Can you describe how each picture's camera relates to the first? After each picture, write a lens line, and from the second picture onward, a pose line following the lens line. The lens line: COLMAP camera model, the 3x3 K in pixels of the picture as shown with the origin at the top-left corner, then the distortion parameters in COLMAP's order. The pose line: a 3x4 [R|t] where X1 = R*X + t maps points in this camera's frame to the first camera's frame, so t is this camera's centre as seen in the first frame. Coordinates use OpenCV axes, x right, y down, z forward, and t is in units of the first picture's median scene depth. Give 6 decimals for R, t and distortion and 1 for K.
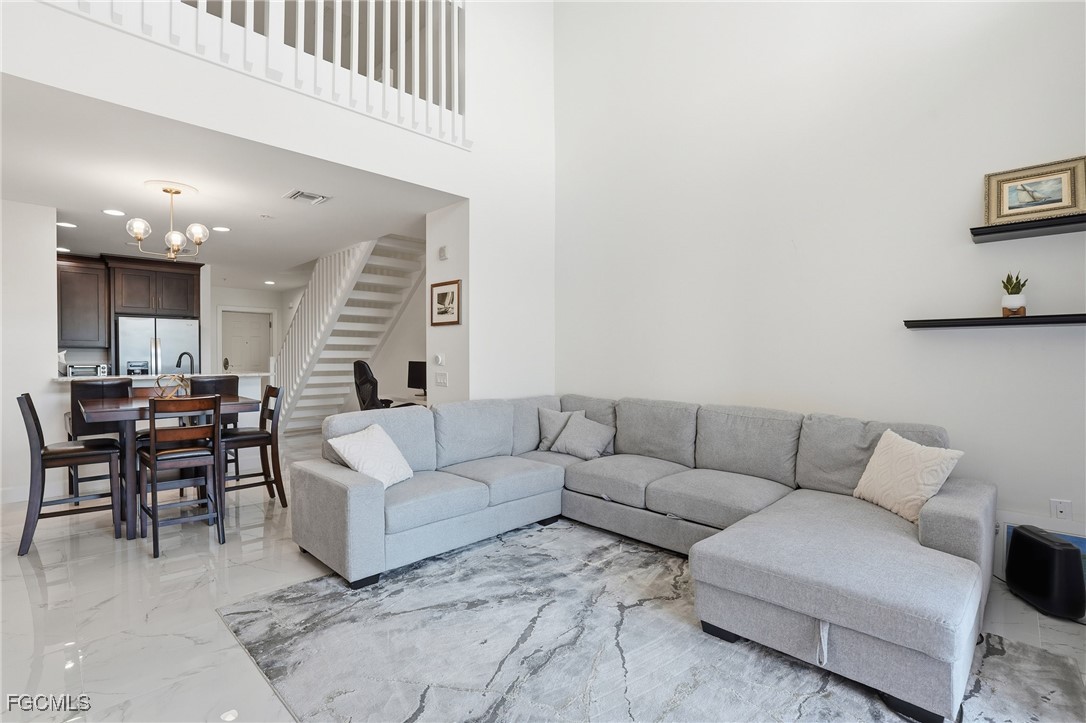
lens RADIAL K [[510.8, 0, 543.0], [0, 510.8, 361.5], [0, 0, 1]] dist [-0.066435, 0.026830]
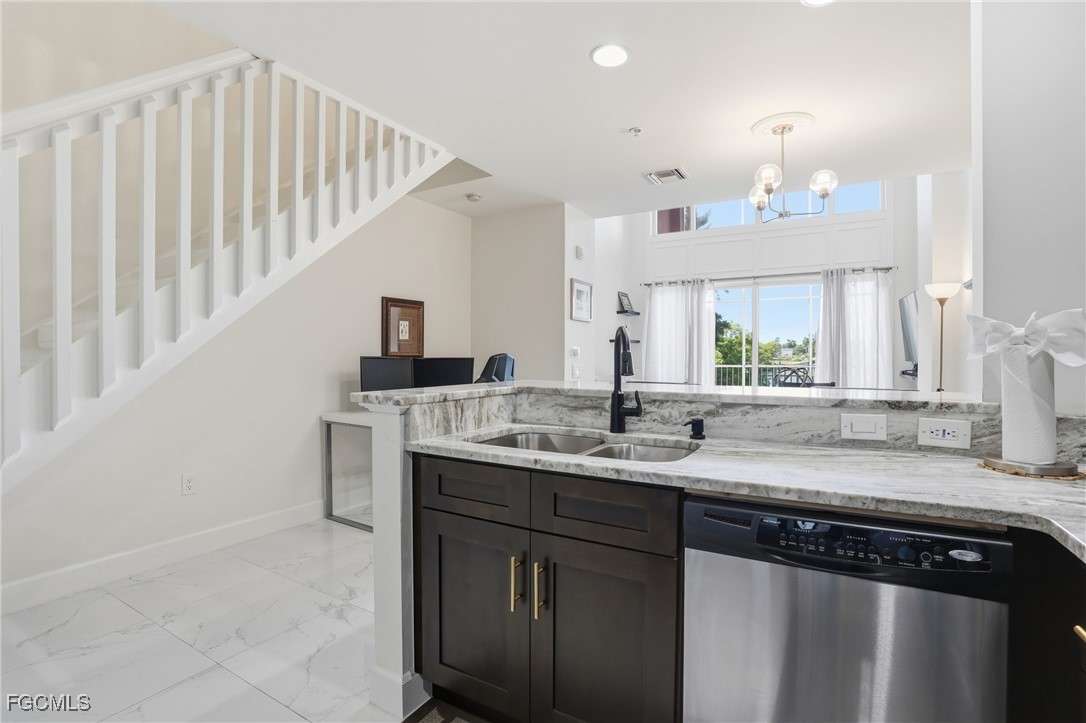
lens RADIAL K [[510.8, 0, 543.0], [0, 510.8, 361.5], [0, 0, 1]] dist [-0.066435, 0.026830]
pose [[-0.234585, -0.010740, 0.972036, -0.933544], [0.010123, 0.999858, 0.013490, 0.000068], [-0.972043, 0.013004, -0.234443, 1.017798]]
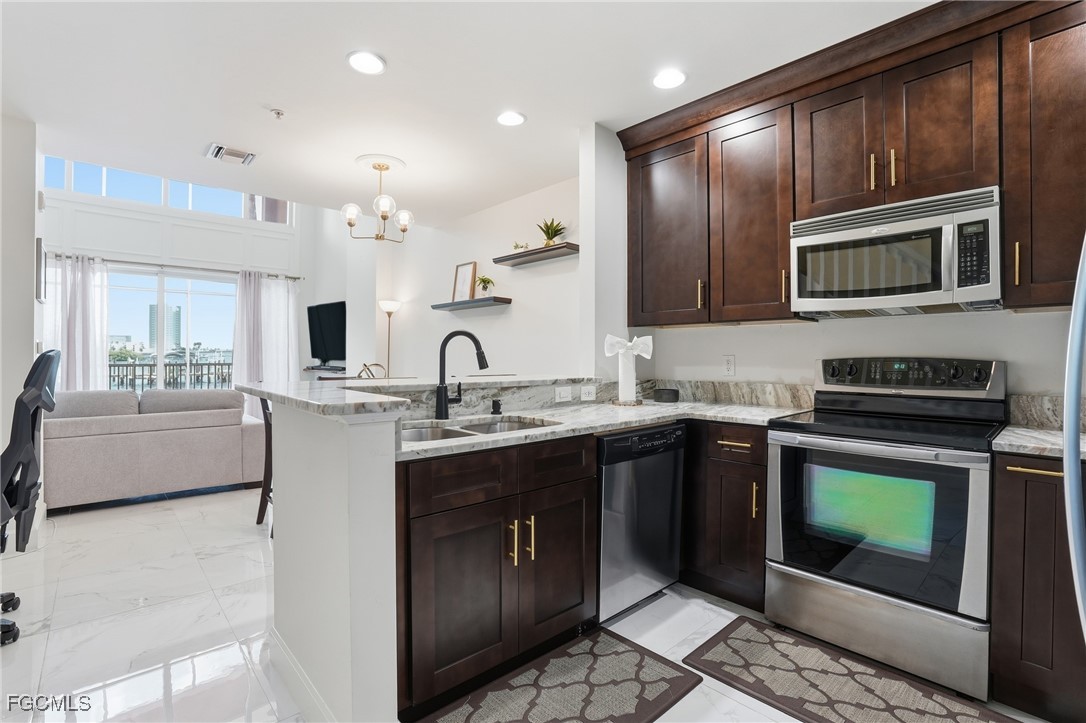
lens RADIAL K [[504.3, 0, 539.8], [0, 504.3, 355.3], [0, 0, 1]] dist [-0.068687, 0.025366]
pose [[-0.997994, -0.003937, 0.063180, -0.729126], [-0.003223, 0.999930, 0.011399, -0.002124], [-0.063221, 0.011172, -0.997937, 1.262067]]
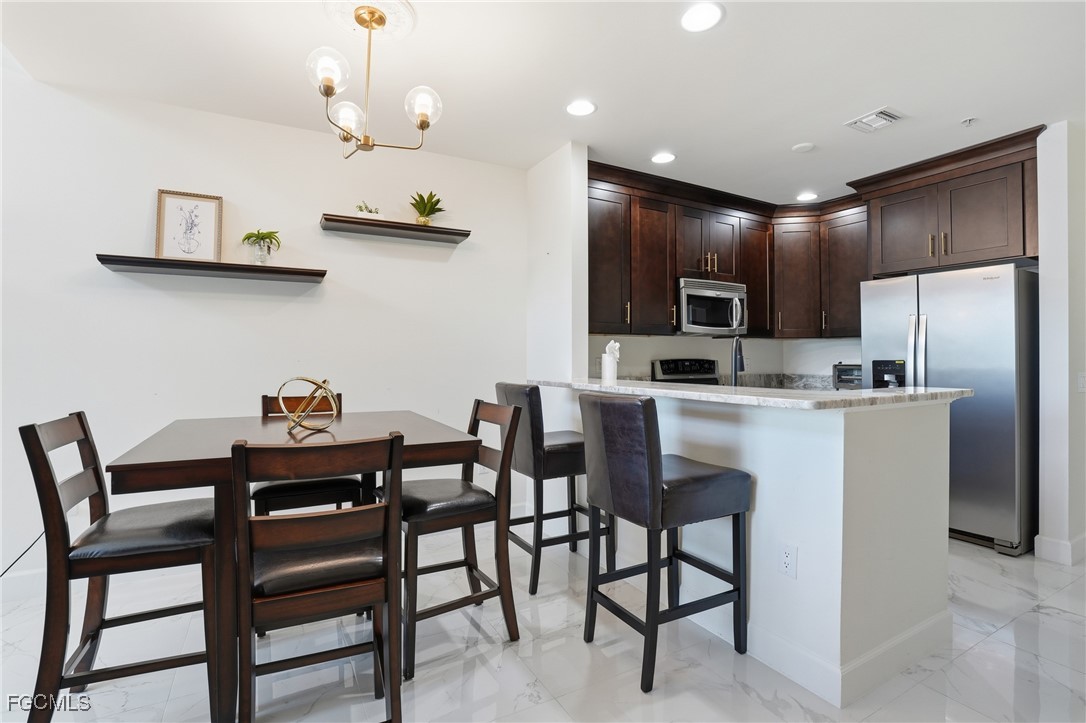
lens RADIAL K [[504.3, 0, 539.8], [0, 504.3, 355.3], [0, 0, 1]] dist [-0.068687, 0.025366]
pose [[-0.295963, -0.010001, -0.955147, -0.212385], [-0.012192, 0.999903, -0.006692, 0.005319], [0.955122, 0.009664, -0.296056, 0.872658]]
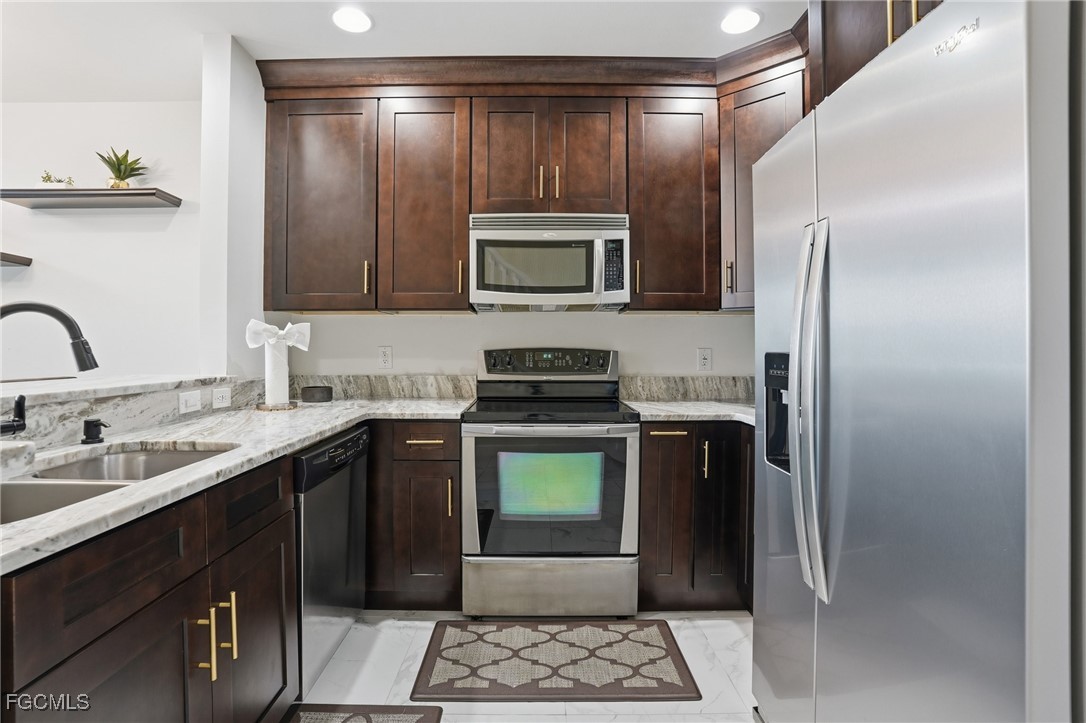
lens RADIAL K [[512.3, 0, 536.7], [0, 512.3, 349.8], [0, 0, 1]] dist [-0.071829, 0.028352]
pose [[-0.716732, 0.001199, -0.697347, -0.657219], [-0.010519, 0.999866, 0.012531, -0.001284], [0.697269, 0.016317, -0.716624, 1.185755]]
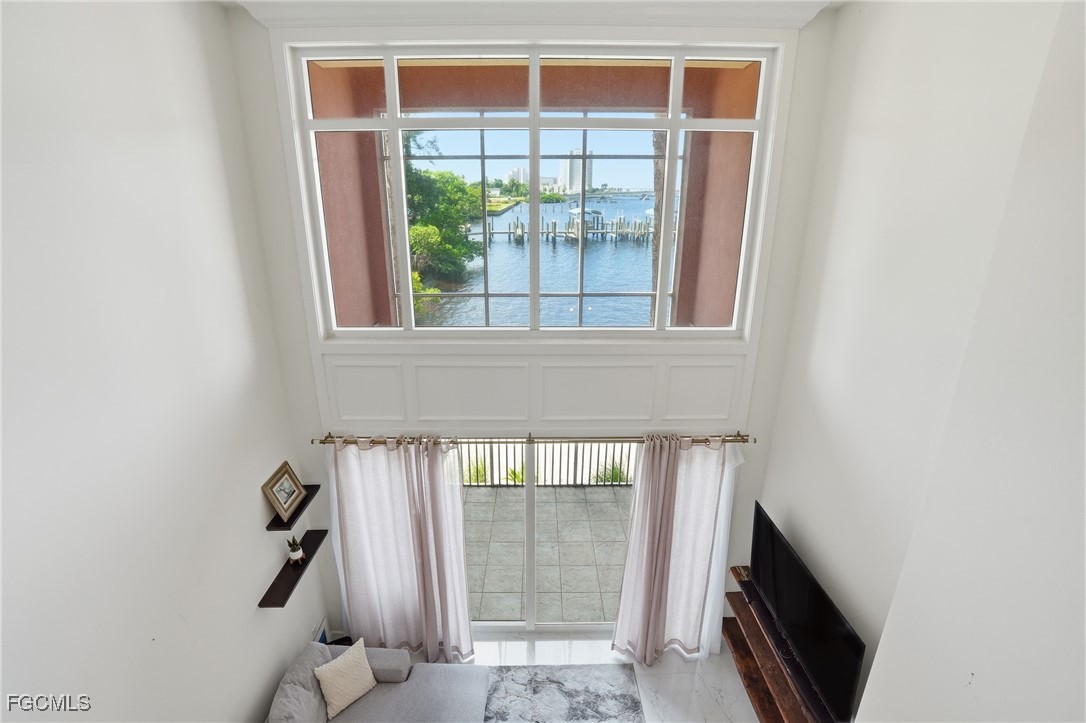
lens RADIAL K [[504.3, 0, 539.8], [0, 504.3, 355.3], [0, 0, 1]] dist [-0.068687, 0.025366]
pose [[-0.699760, -0.224778, 0.678094, -0.231139], [0.004553, 0.947786, 0.318875, -0.541242], [-0.714364, 0.226223, -0.662199, 0.597502]]
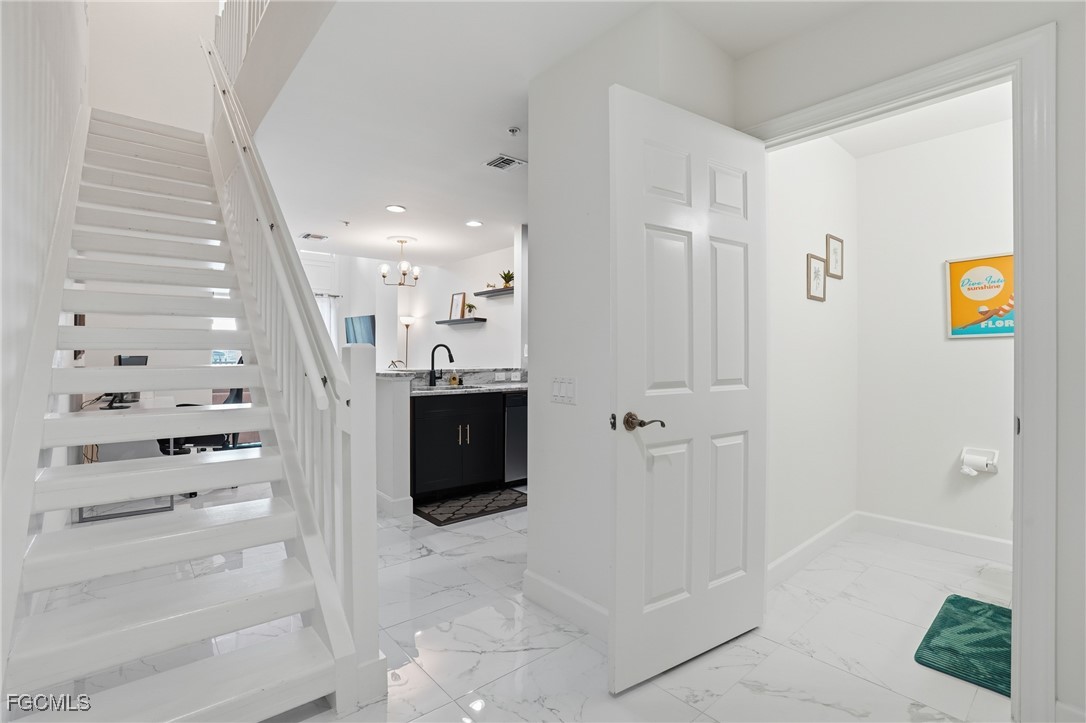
lens RADIAL K [[504.3, 0, 539.8], [0, 504.3, 355.3], [0, 0, 1]] dist [-0.068687, 0.025366]
pose [[-0.995374, -0.004241, 0.095980, -0.872821], [-0.003068, 0.999919, 0.012369, -0.008772], [-0.096024, 0.012017, -0.995306, 1.652860]]
